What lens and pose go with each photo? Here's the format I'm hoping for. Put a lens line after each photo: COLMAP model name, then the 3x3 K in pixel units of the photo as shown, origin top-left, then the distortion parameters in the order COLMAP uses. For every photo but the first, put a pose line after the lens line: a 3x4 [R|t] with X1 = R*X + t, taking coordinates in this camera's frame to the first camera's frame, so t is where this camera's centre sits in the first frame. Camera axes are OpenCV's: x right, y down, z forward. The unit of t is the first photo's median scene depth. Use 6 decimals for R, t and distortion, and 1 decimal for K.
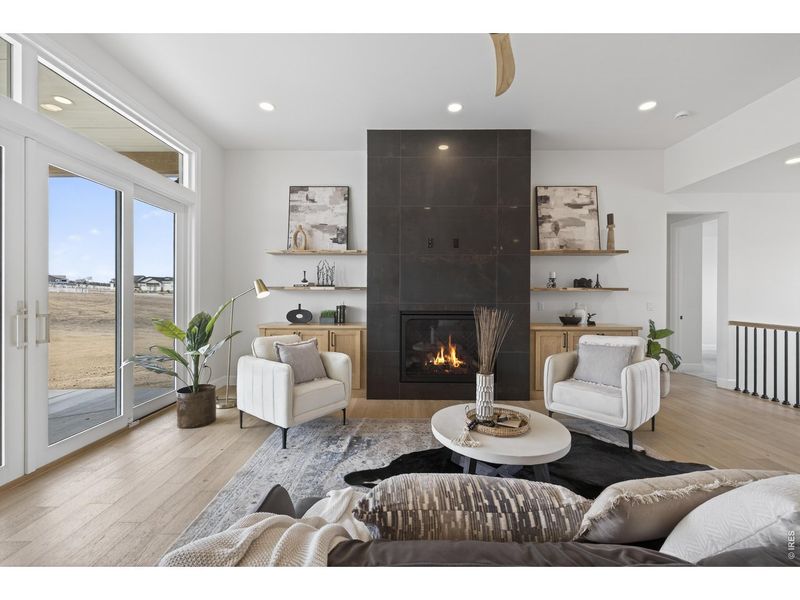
lens RADIAL K [[345.3, 0, 397.7], [0, 345.3, 296.7], [0, 0, 1]] dist [0.001474, -0.000209]
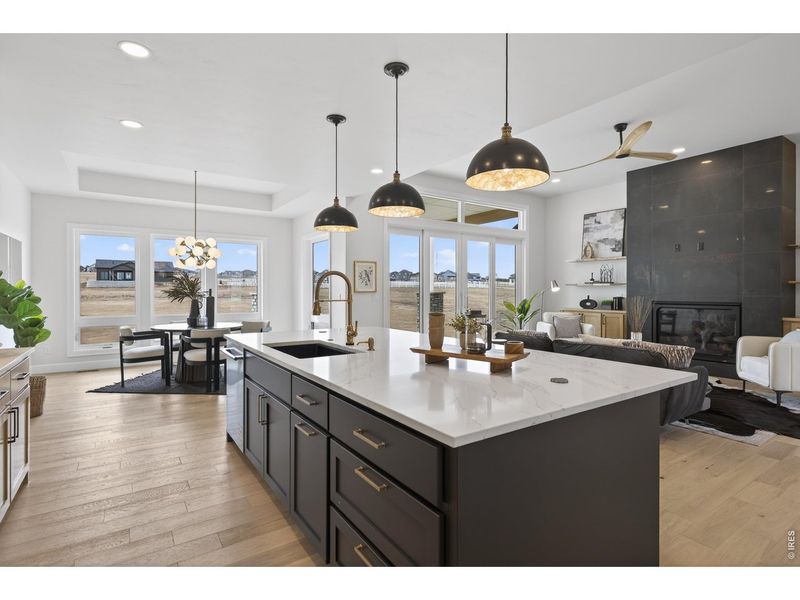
lens RADIAL K [[406.6, 0, 395.7], [0, 406.6, 295.9], [0, 0, 1]] dist [-0.001845, 0.000052]
pose [[0.566781, 0.007010, -0.823839, 0.668514], [0.002848, 0.999941, 0.010468, 0.003053], [0.823863, -0.008279, 0.566728, -0.646200]]
